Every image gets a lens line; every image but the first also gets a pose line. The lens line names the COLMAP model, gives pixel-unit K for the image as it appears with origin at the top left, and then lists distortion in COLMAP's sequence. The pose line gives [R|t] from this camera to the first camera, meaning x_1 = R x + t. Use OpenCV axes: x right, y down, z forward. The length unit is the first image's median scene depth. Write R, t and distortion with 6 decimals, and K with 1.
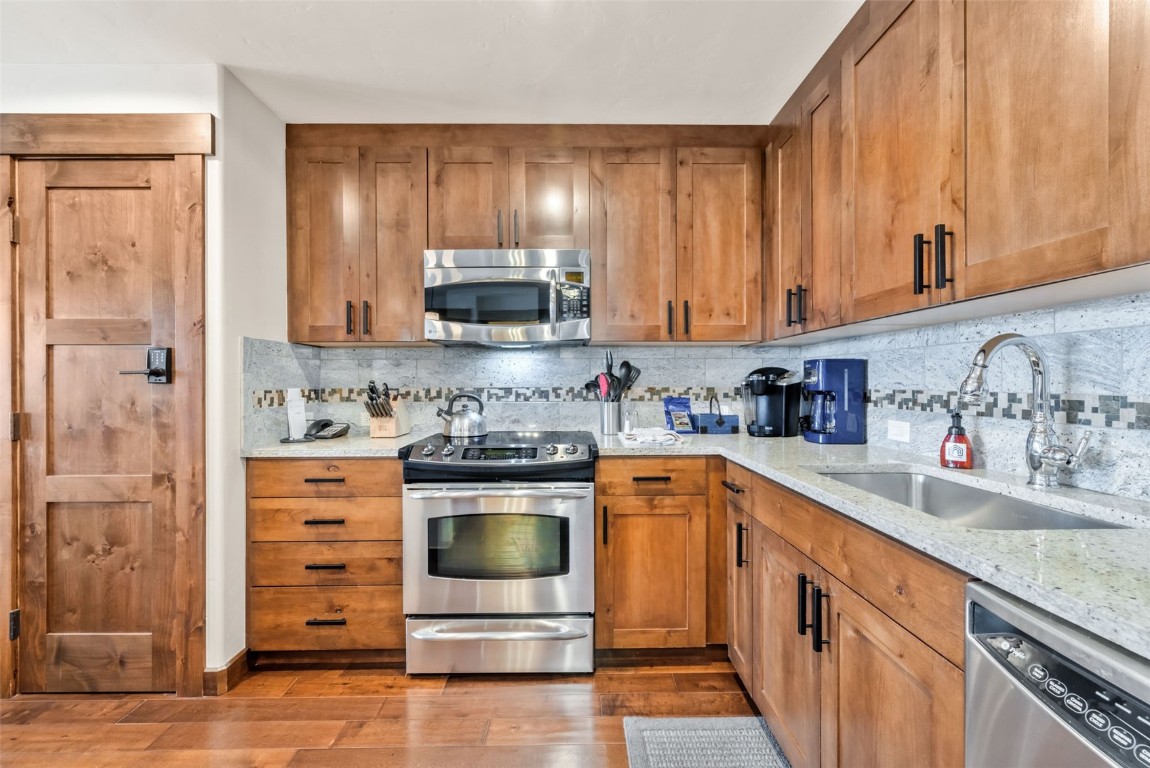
lens RADIAL K [[492.6, 0, 573.8], [0, 492.6, 381.4], [0, 0, 1]] dist [0.000376, 0.000181]
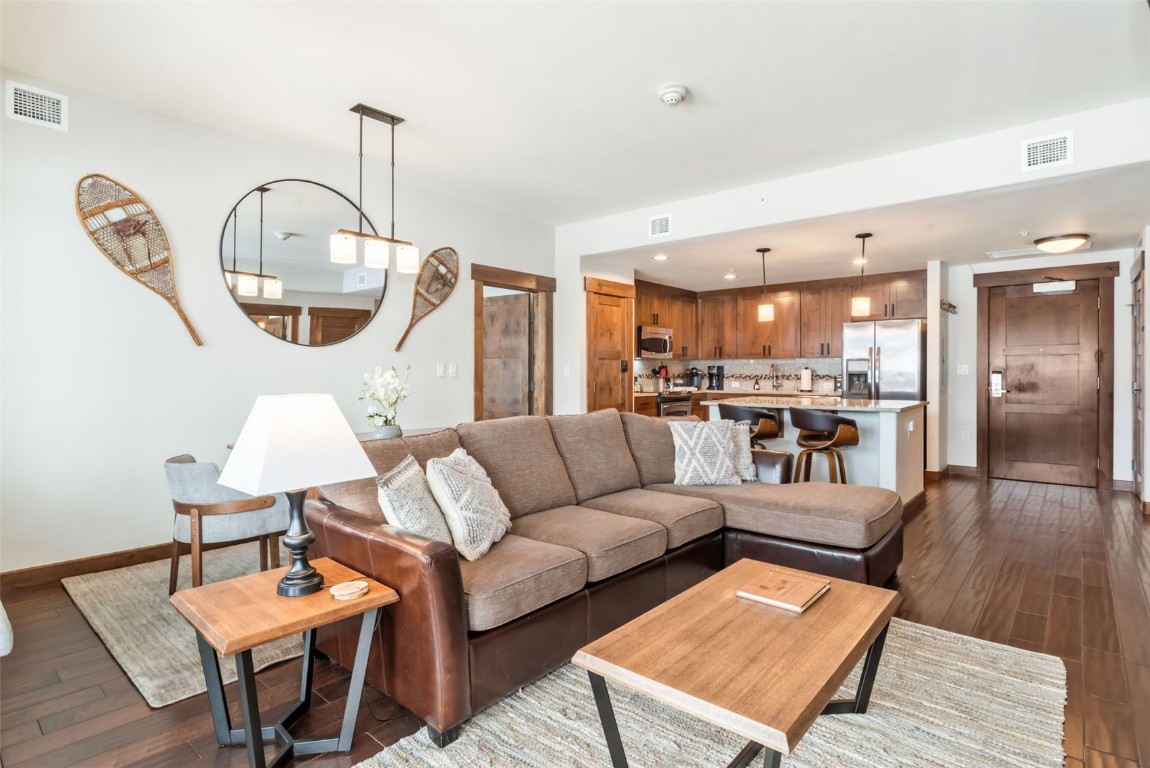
lens RADIAL K [[575.2, 0, 573.7], [0, 575.2, 378.0], [0, 0, 1]] dist [0.001112, 0.000299]
pose [[0.667606, -0.004707, 0.744500, -3.449521], [-0.002638, 0.999959, 0.008687, 0.009830], [-0.744510, -0.007763, 0.667566, -1.066909]]
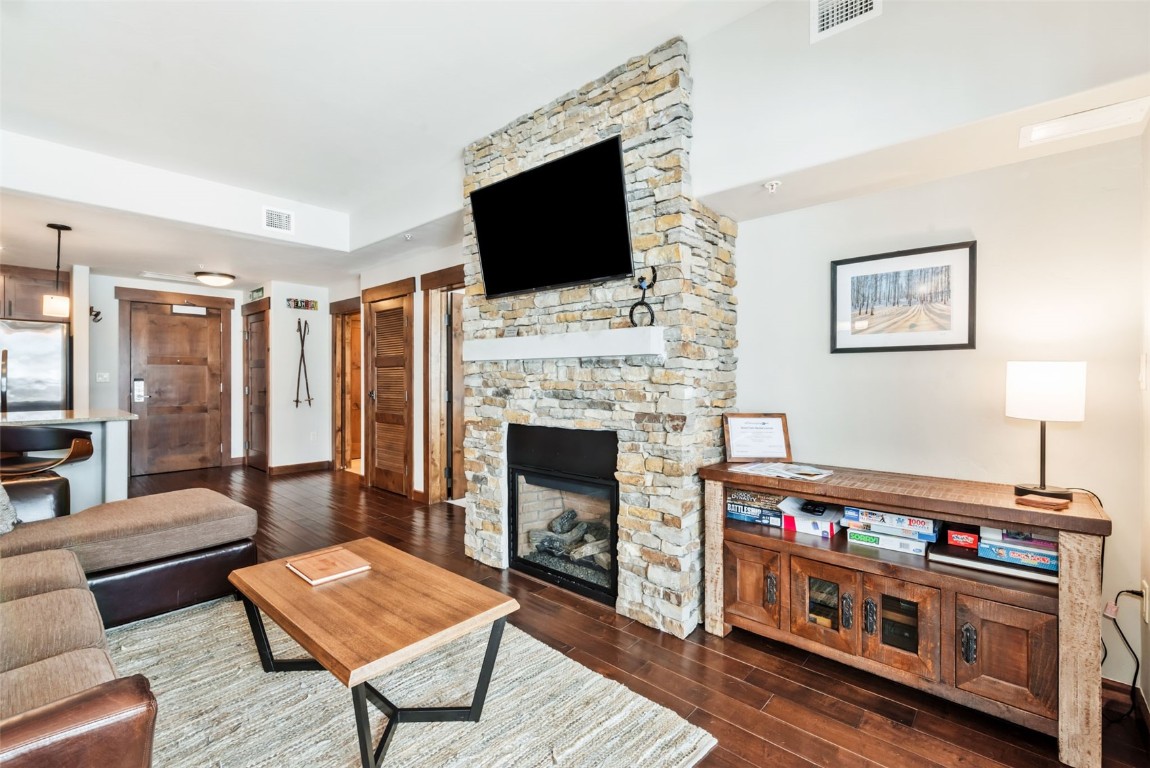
lens RADIAL K [[499.8, 0, 575.5], [0, 499.8, 369.7], [0, 0, 1]] dist [-0.001438, -0.000034]
pose [[-0.739287, 0.017085, 0.673174, -3.517058], [0.003479, 0.999762, -0.021554, 0.013778], [-0.673381, -0.013592, -0.739170, -0.236146]]
